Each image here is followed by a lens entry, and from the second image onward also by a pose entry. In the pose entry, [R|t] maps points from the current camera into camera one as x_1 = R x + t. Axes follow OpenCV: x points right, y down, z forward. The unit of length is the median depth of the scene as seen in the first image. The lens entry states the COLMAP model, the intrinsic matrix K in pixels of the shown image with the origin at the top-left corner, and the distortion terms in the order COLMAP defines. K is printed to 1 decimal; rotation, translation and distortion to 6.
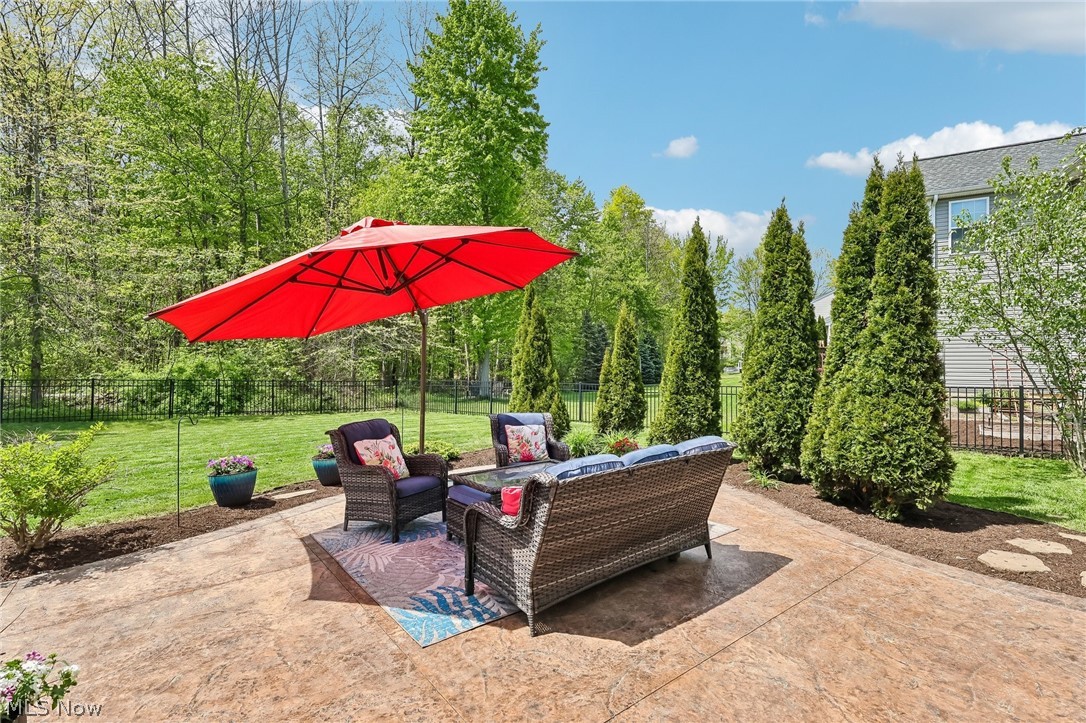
lens RADIAL K [[509.5, 0, 543.0], [0, 509.5, 361.5], [0, 0, 1]] dist [-0.000188, 0.000172]
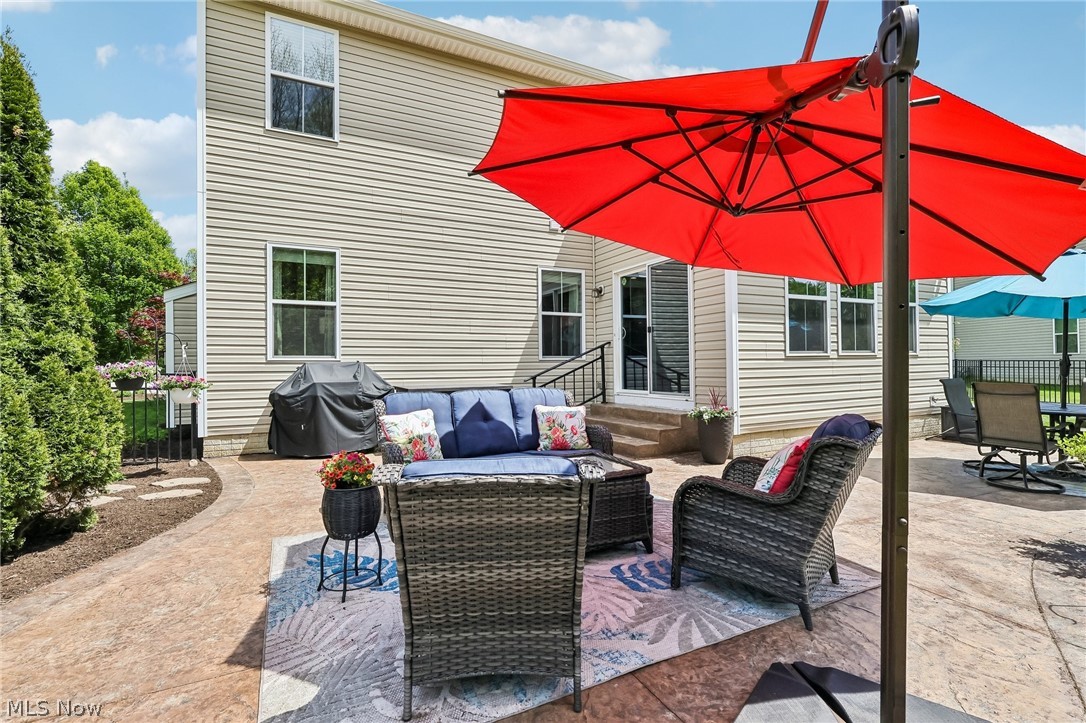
lens RADIAL K [[509.5, 0, 543.0], [0, 509.5, 361.5], [0, 0, 1]] dist [-0.000188, 0.000172]
pose [[-0.977626, 0.017640, 0.209609, -0.147792], [0.015822, 0.999821, -0.010346, 0.056849], [-0.209754, -0.006799, -0.977731, 1.301346]]
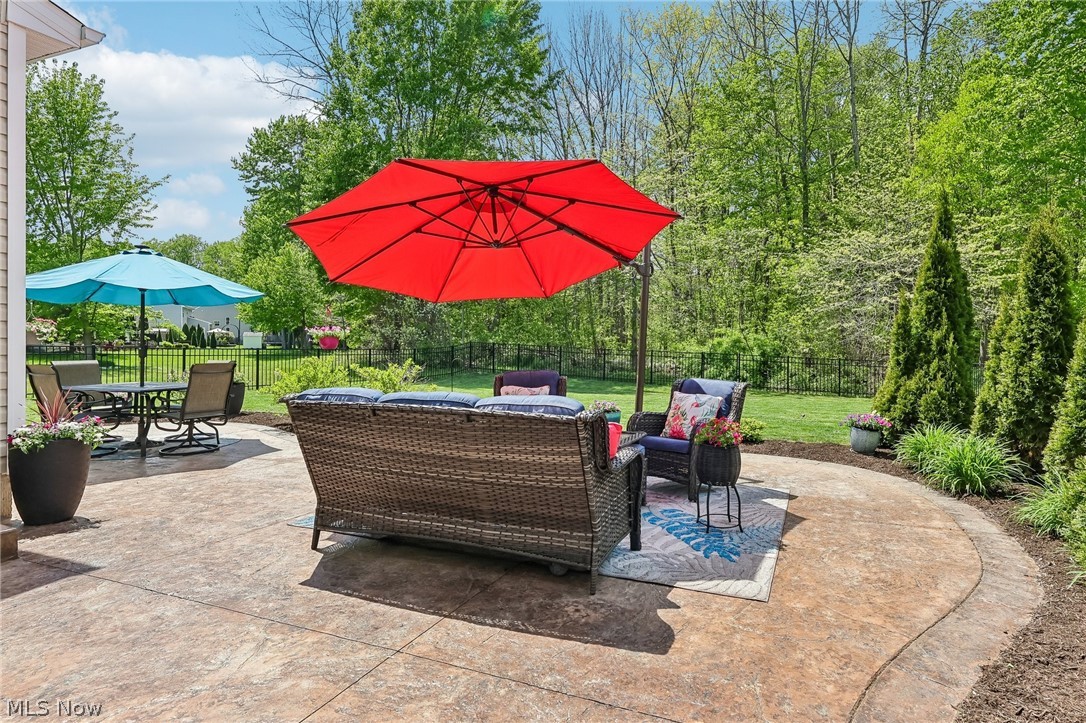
lens RADIAL K [[574.6, 0, 604.6], [0, 574.6, 351.1], [0, 0, 1]] dist [-0.000151, 0.000638]
pose [[0.510305, 0.014654, -0.859868, 0.623076], [-0.009921, 0.999889, 0.011153, 0.050692], [0.859936, 0.002839, 0.510394, 0.427795]]
